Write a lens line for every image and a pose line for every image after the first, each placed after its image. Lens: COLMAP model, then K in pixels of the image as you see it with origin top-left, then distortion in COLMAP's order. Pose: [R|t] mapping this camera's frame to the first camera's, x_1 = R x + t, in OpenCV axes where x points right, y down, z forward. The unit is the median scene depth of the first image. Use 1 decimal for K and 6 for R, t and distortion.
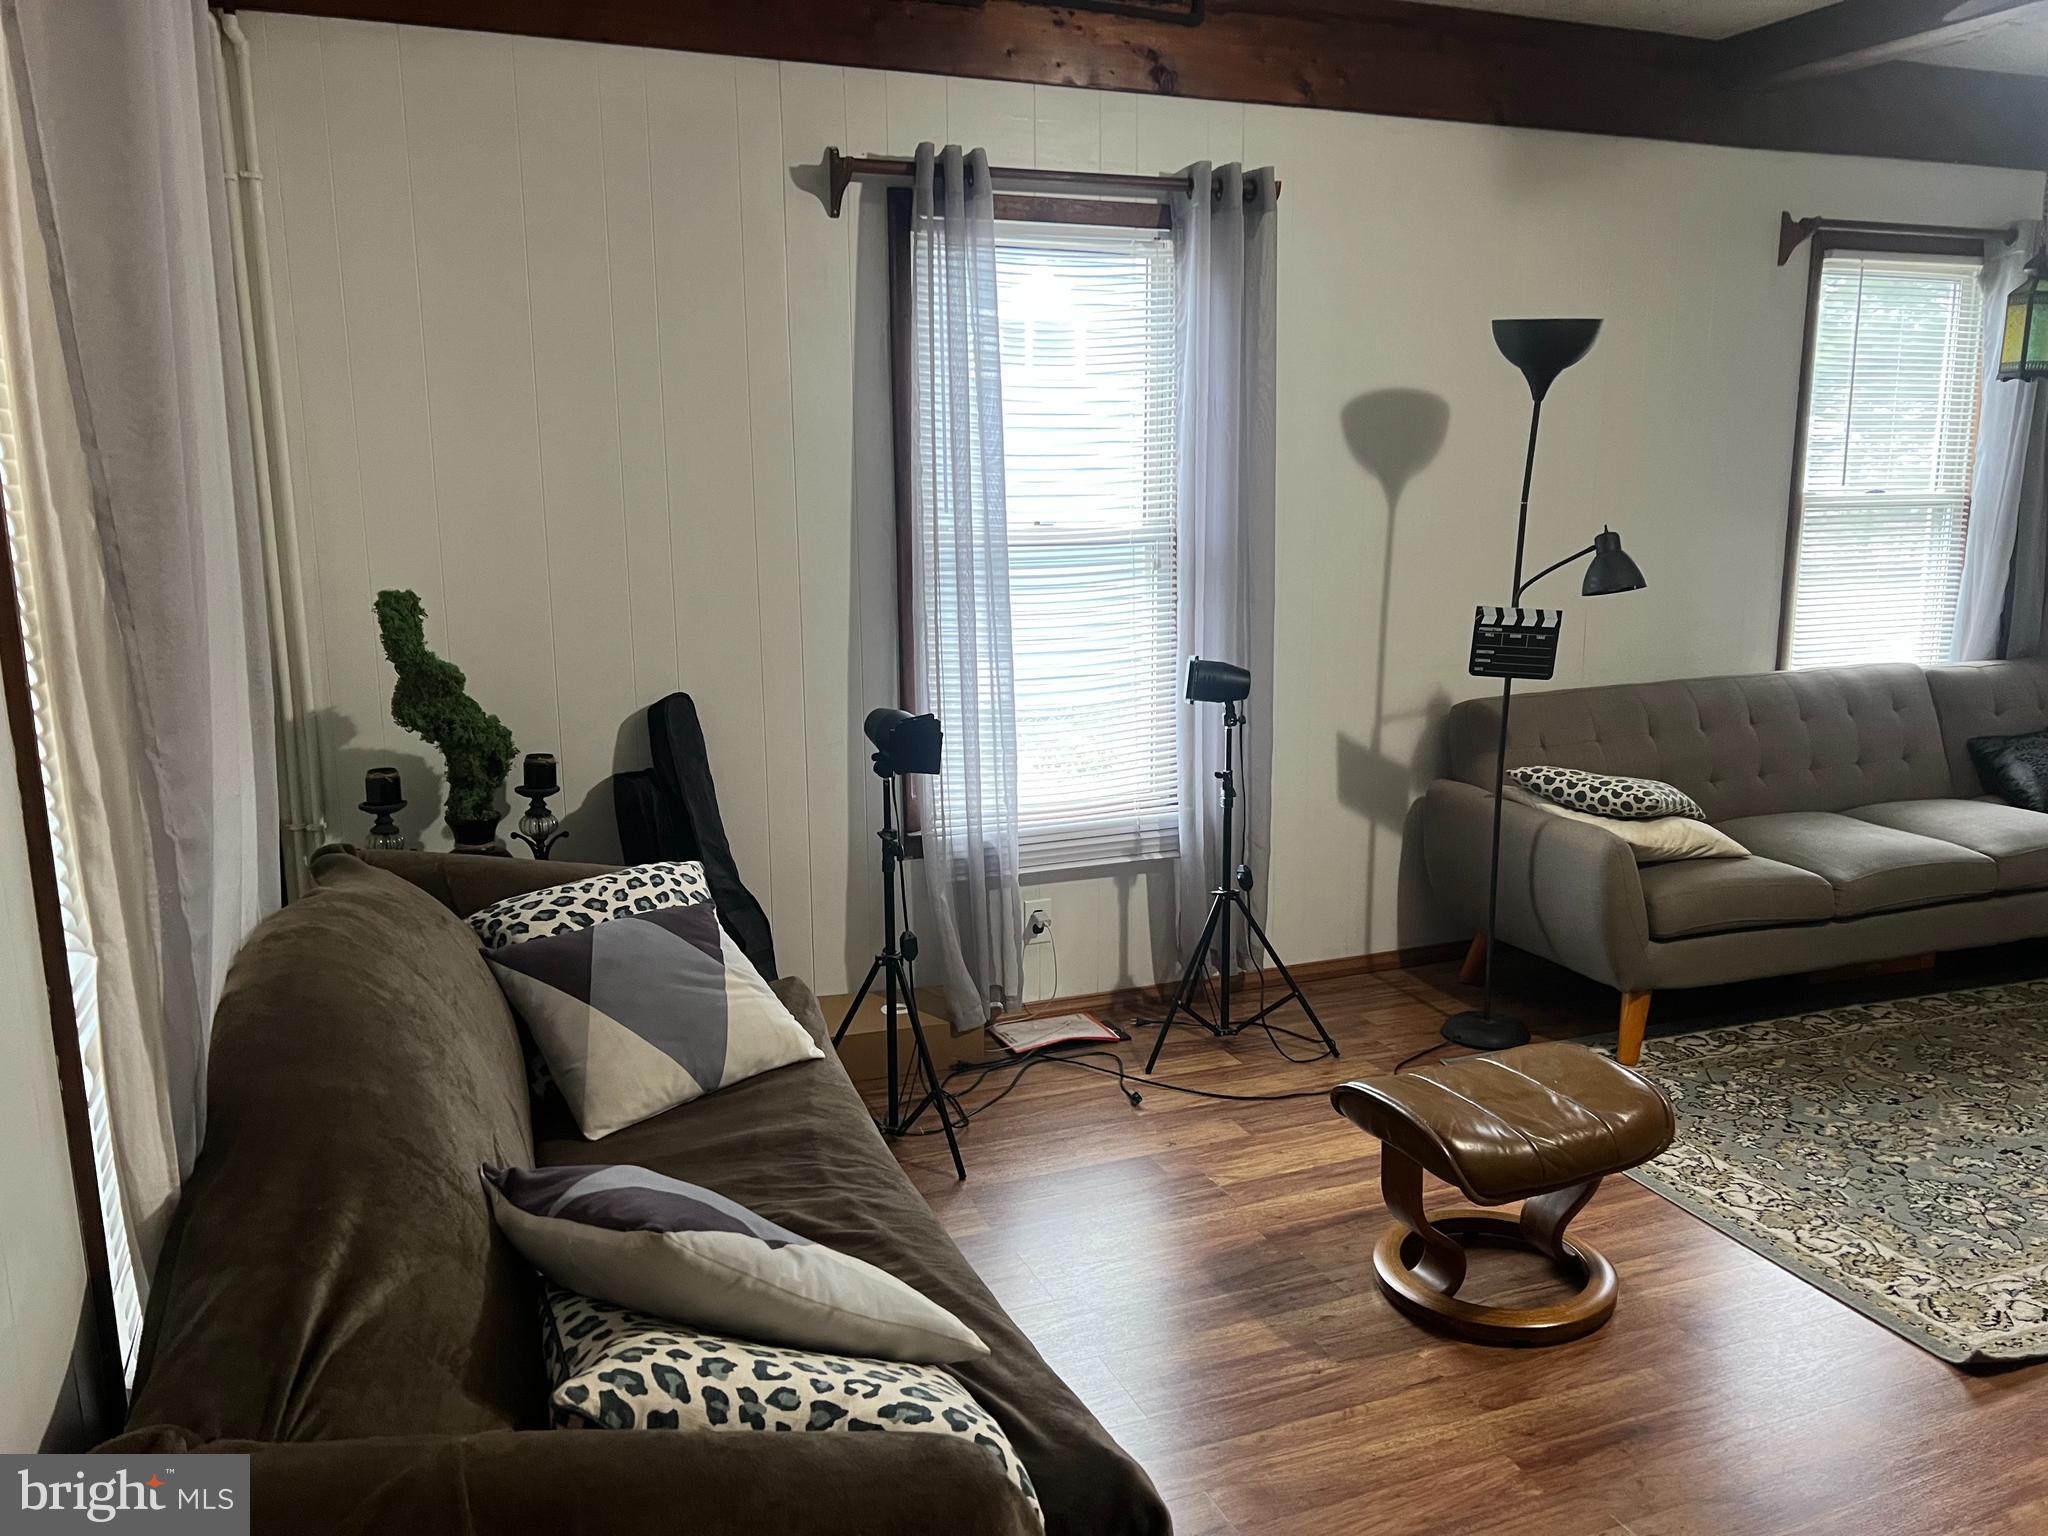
lens RADIAL K [[1556.9, 0, 1023.4], [0, 1556.9, 772.3], [0, 0, 1]] dist [0.069640, -0.078187]
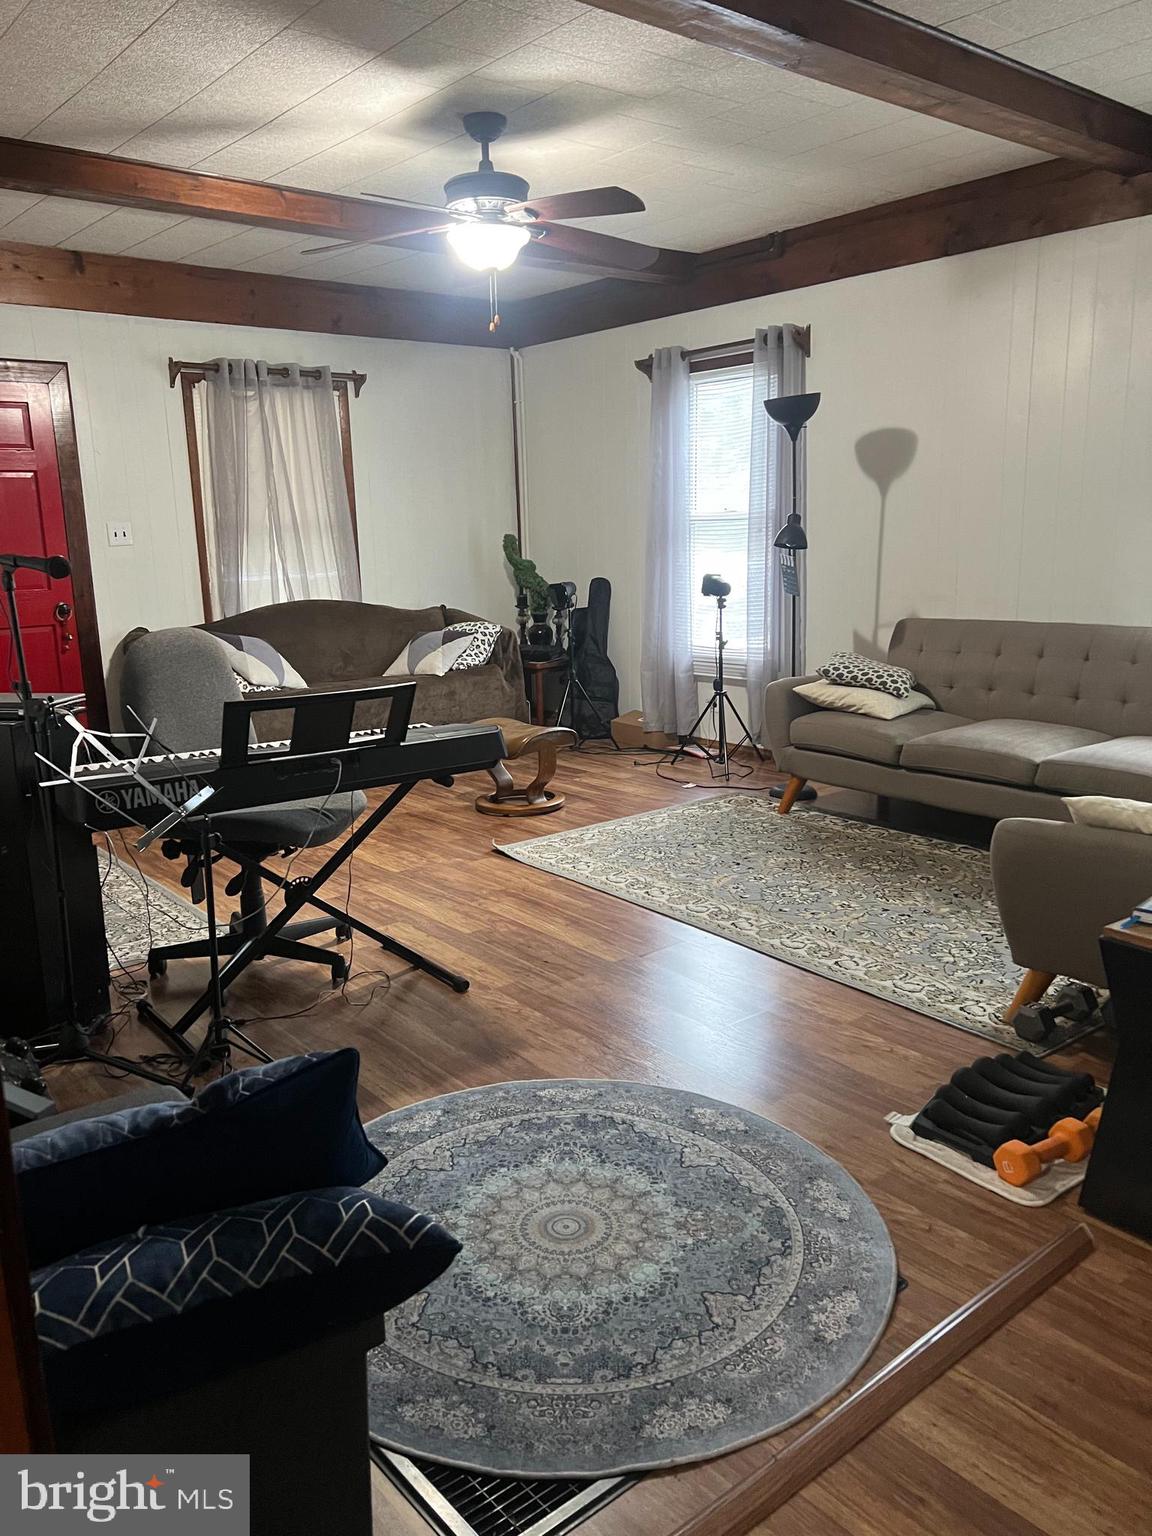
lens RADIAL K [[1167.6, 0, 571.3], [0, 1167.6, 768.6], [0, 0, 1]] dist [0.069640, -0.078187]
pose [[0.293579, 0.193640, -0.936117, 1.523055], [-0.155422, 0.975908, 0.153128, -0.030306], [0.943215, 0.100538, 0.316602, 0.340913]]
